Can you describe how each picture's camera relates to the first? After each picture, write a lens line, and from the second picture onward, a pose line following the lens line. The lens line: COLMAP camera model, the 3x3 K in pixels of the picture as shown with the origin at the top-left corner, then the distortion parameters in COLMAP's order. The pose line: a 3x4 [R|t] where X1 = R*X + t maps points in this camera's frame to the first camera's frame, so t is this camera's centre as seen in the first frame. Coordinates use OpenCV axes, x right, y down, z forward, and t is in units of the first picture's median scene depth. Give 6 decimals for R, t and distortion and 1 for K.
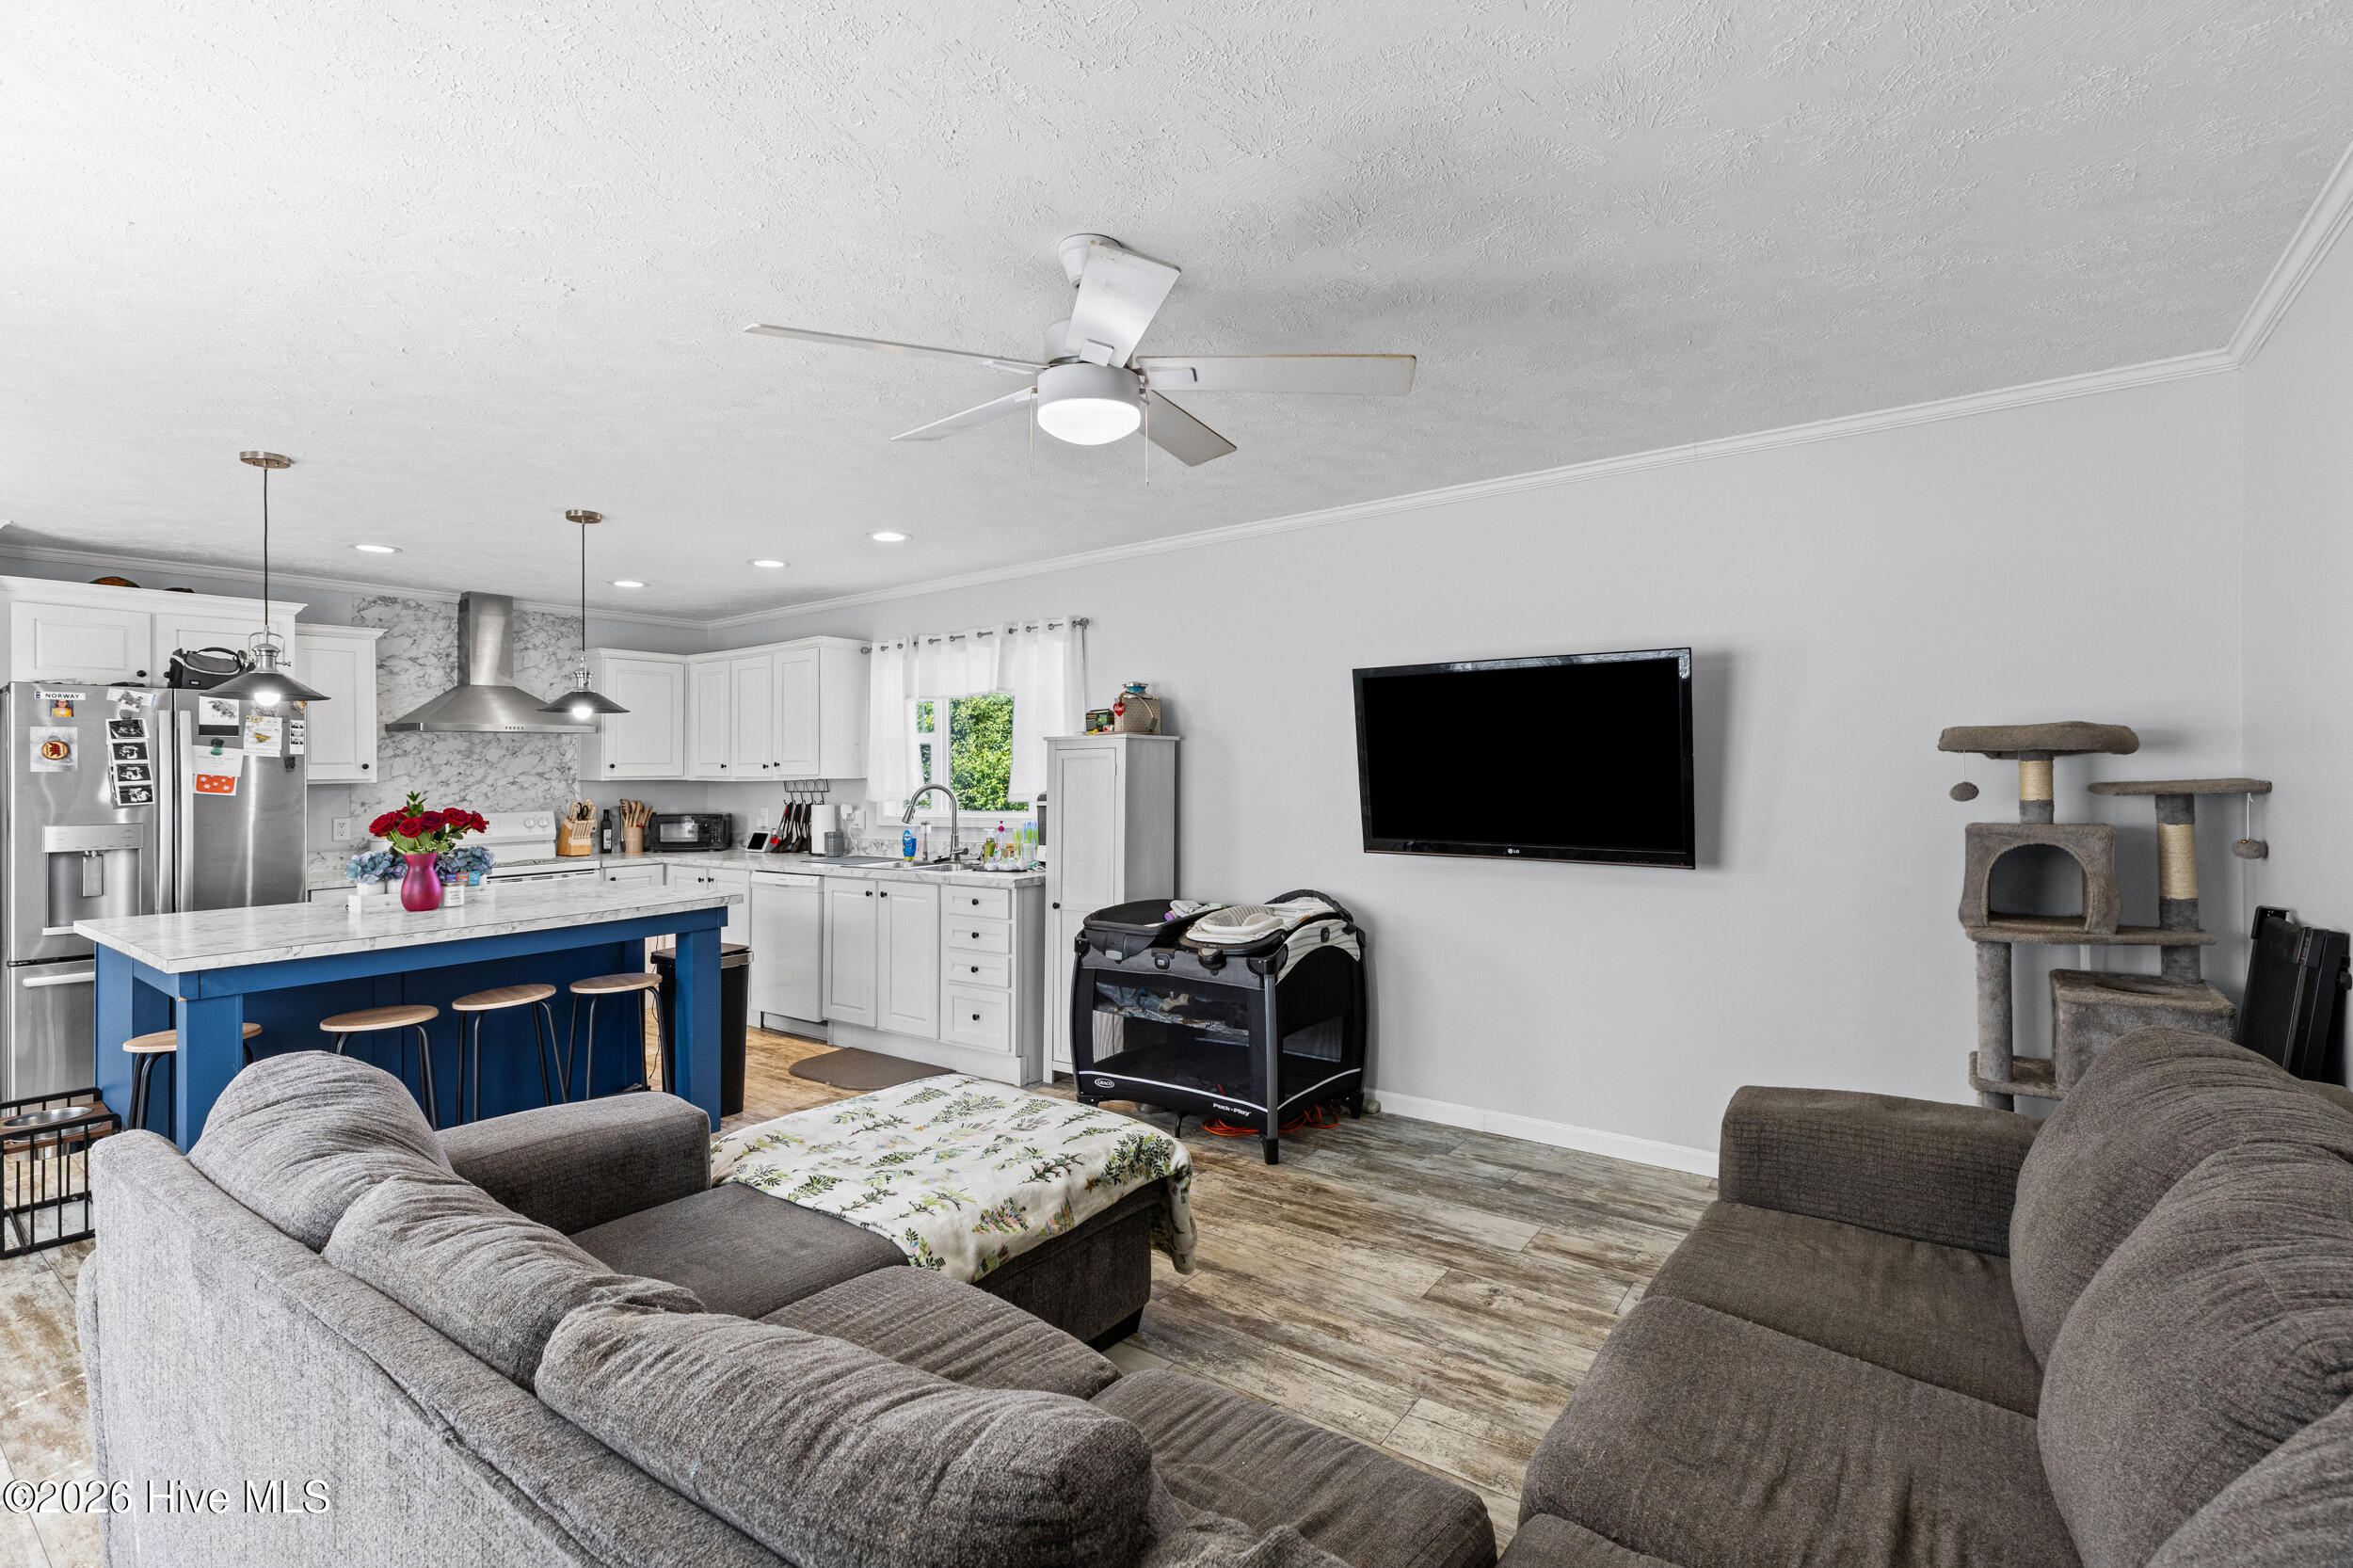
lens RADIAL K [[1057.5, 0, 1171.9], [0, 1057.5, 773.7], [0, 0, 1]] dist [0.001469, -0.000056]
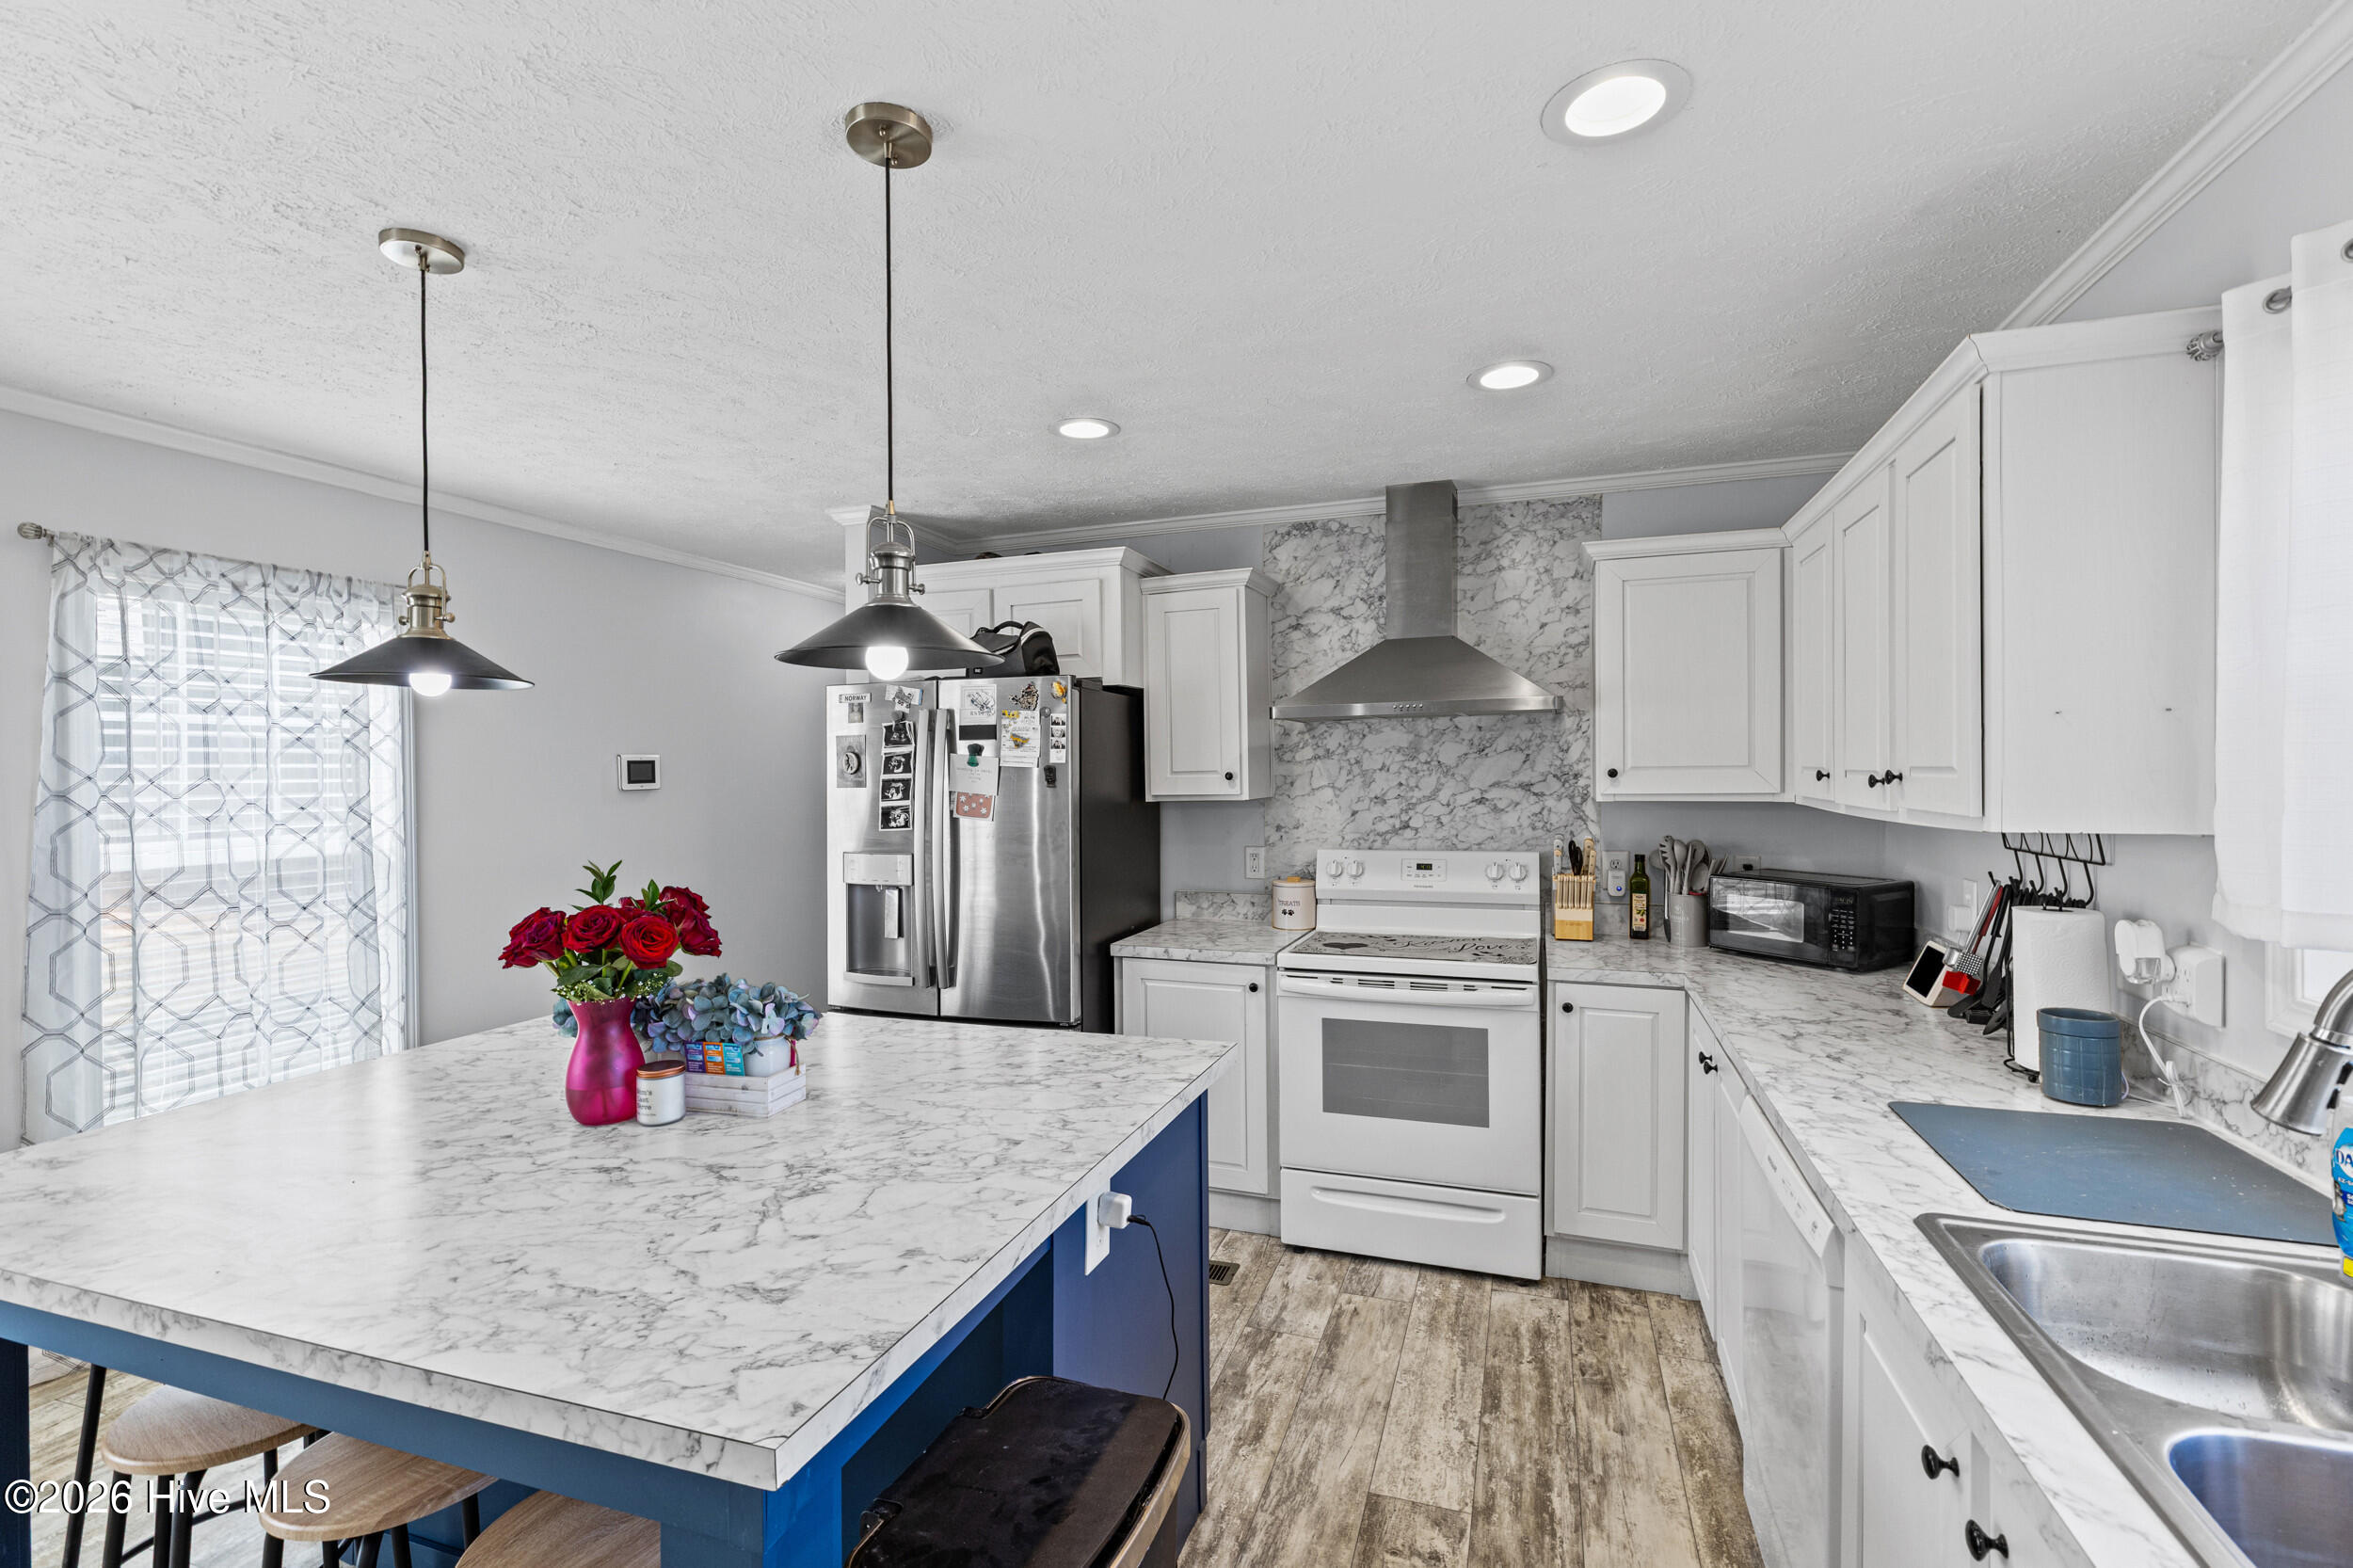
lens RADIAL K [[1057.5, 0, 1167.0], [0, 1057.5, 766.6], [0, 0, 1]] dist [0.001469, -0.000056]
pose [[0.295077, 0.006437, -0.955452, -0.115104], [0.006465, 0.999941, 0.008733, -0.016957], [0.955452, -0.008754, 0.295018, 0.678240]]
